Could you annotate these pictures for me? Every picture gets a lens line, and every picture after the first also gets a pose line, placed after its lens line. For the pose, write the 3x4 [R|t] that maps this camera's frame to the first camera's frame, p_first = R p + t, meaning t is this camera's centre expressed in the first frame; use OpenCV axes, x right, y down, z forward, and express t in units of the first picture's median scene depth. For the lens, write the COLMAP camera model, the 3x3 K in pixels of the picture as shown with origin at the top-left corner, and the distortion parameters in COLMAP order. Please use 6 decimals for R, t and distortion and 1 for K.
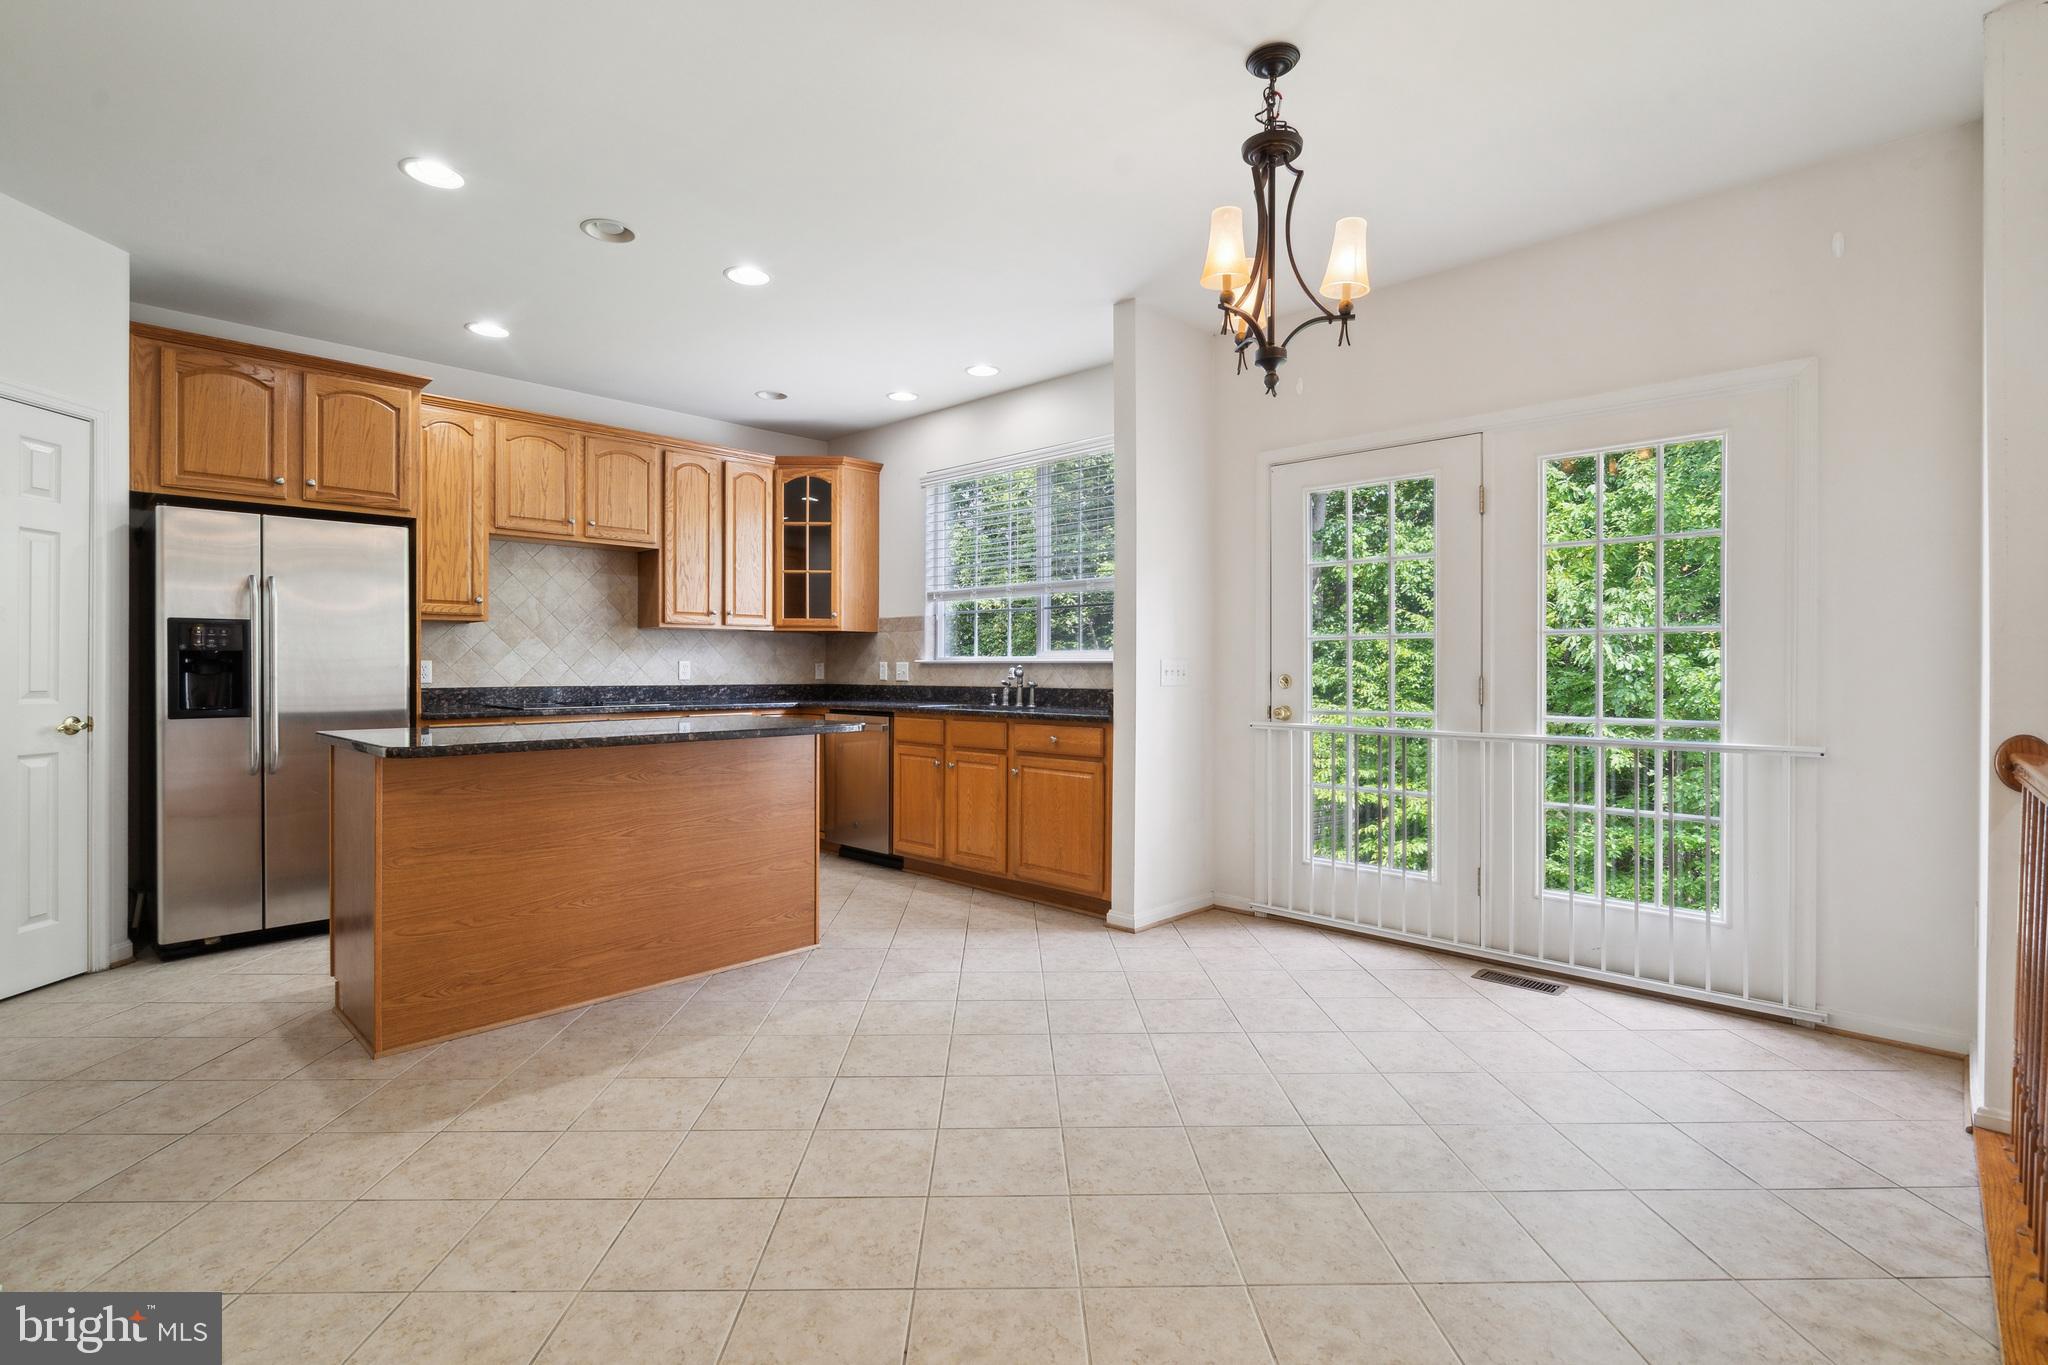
lens RADIAL K [[943.3, 0, 1019.2], [0, 943.3, 672.8], [0, 0, 1]] dist [0.003168, 0.001117]
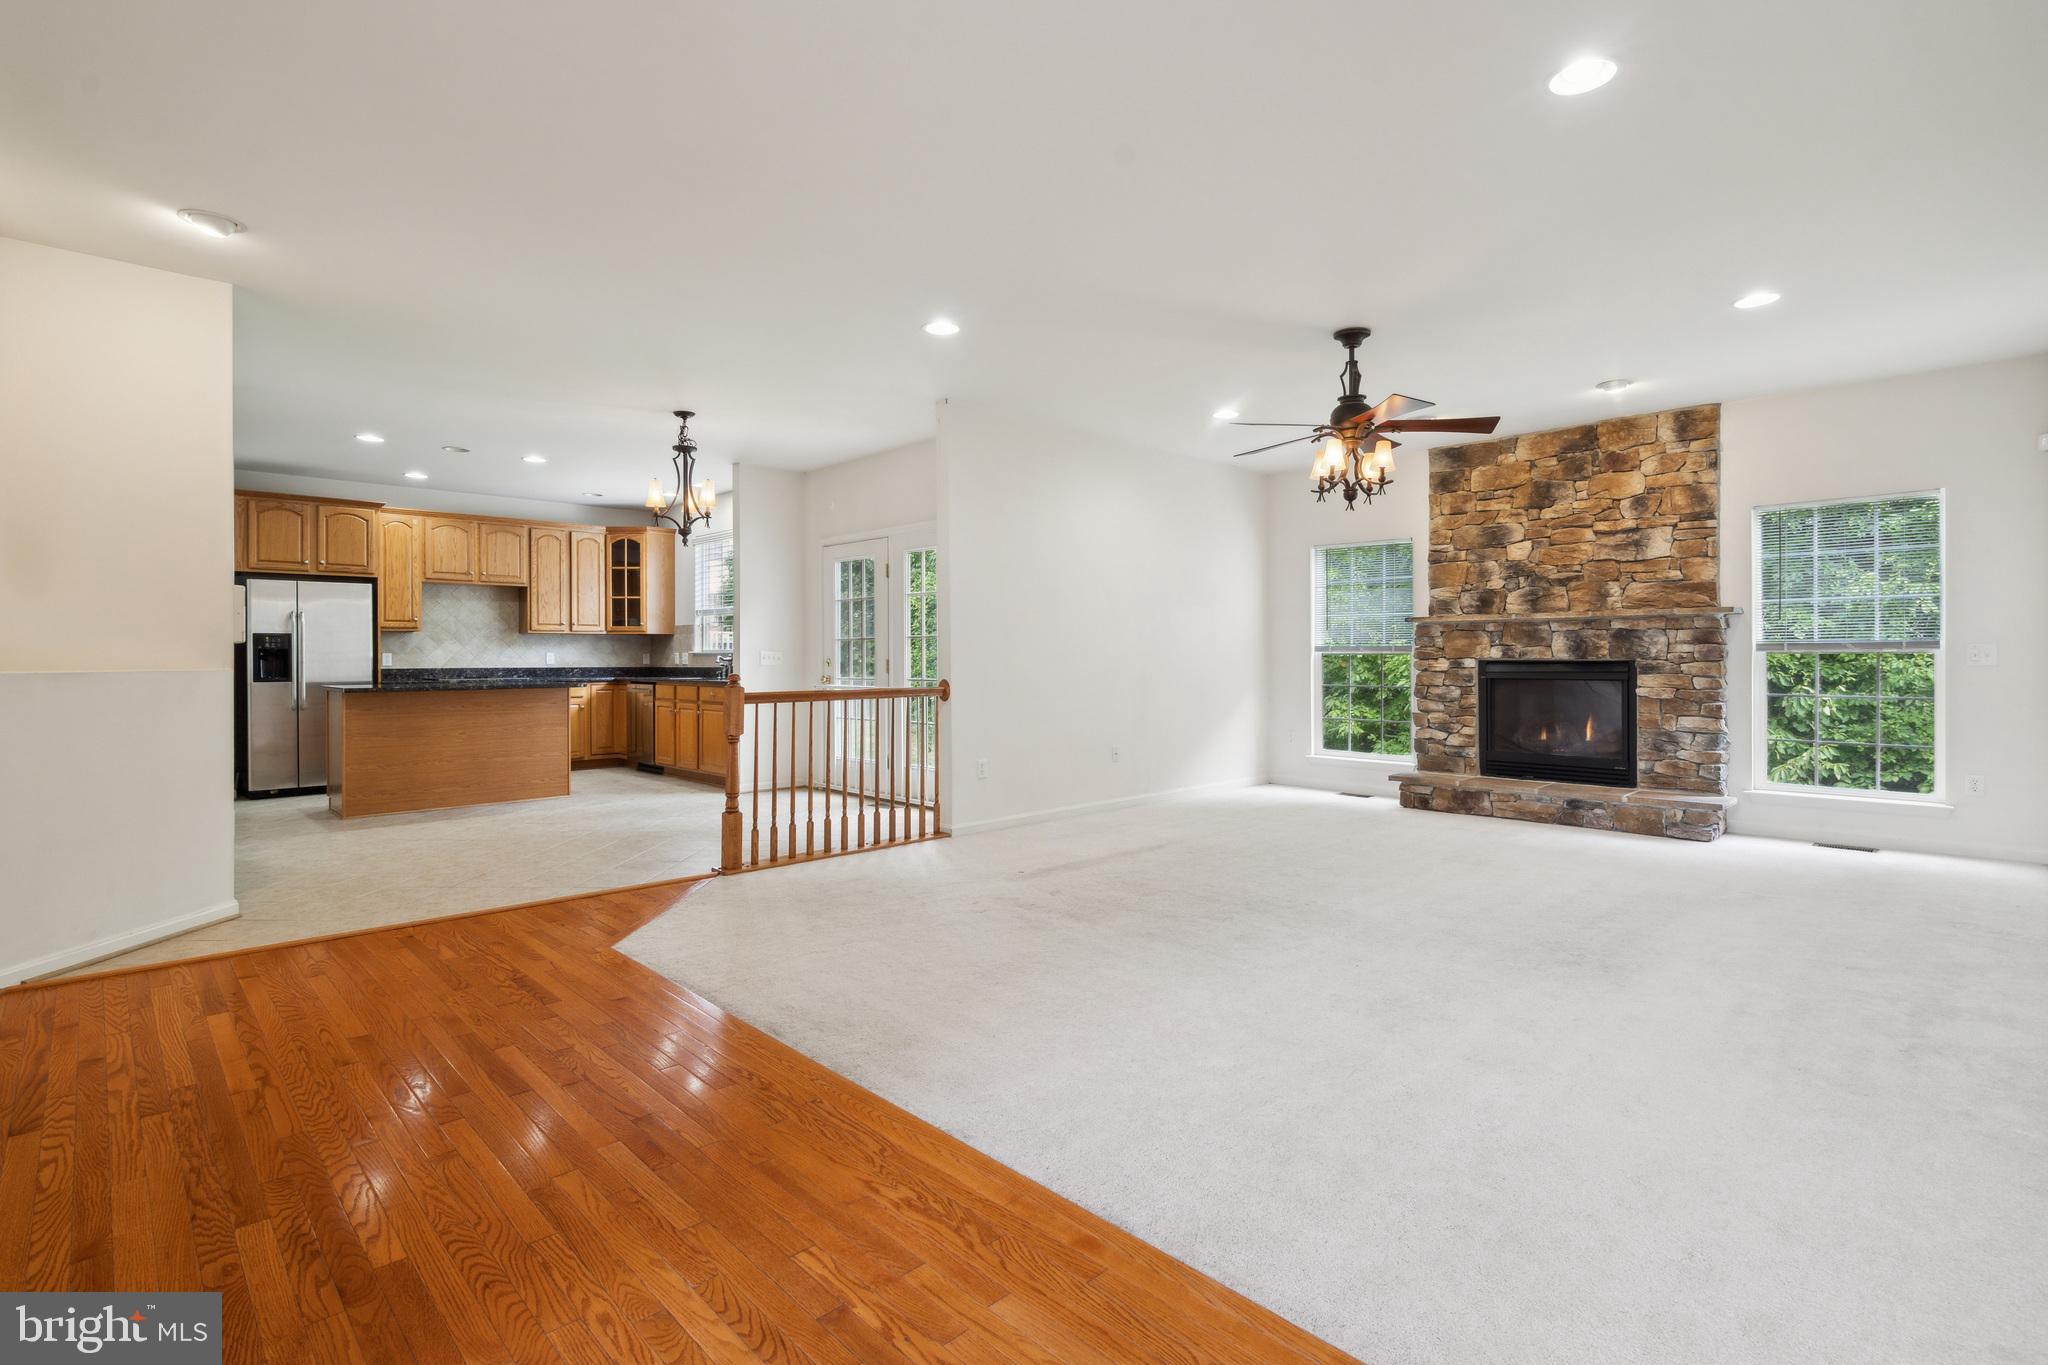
lens RADIAL K [[943.3, 0, 1011.5], [0, 943.3, 661.9], [0, 0, 1]] dist [0.003168, 0.001117]
pose [[0.999348, -0.004780, -0.035788, 0.555443], [0.004745, 0.999988, -0.001069, 0.009634], [0.035793, 0.000898, 0.999359, -0.671983]]
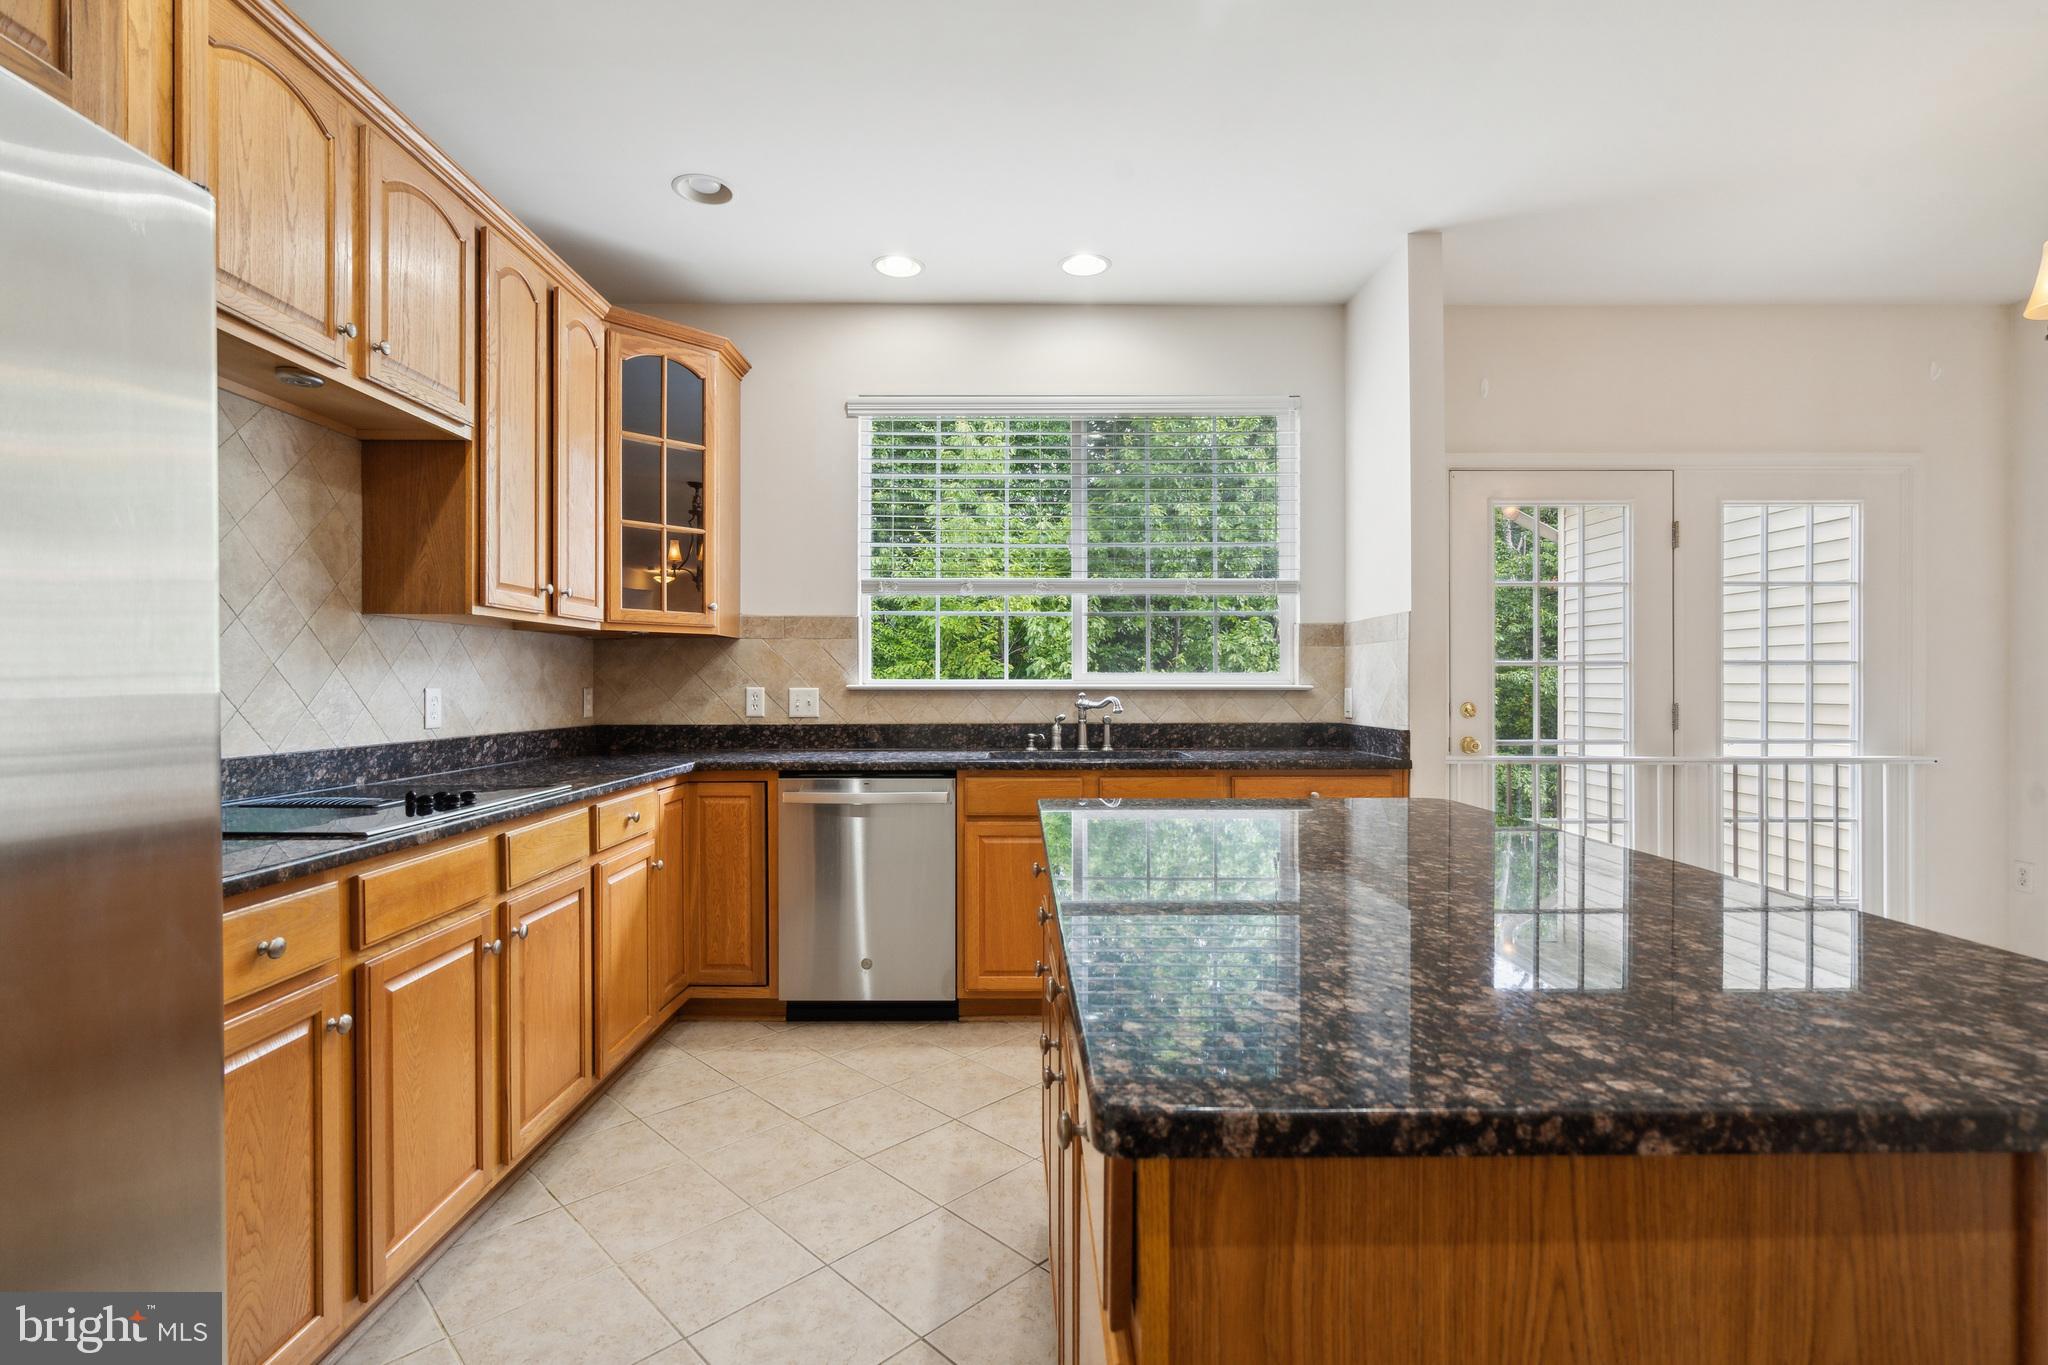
lens RADIAL K [[943.3, 0, 1016.4], [0, 943.3, 681.5], [0, 0, 1]] dist [0.003168, 0.001117]
pose [[0.722632, 0.000653, 0.691232, -0.515404], [0.006436, 0.999950, -0.007673, -0.011024], [-0.691203, 0.009993, 0.722592, 0.503675]]
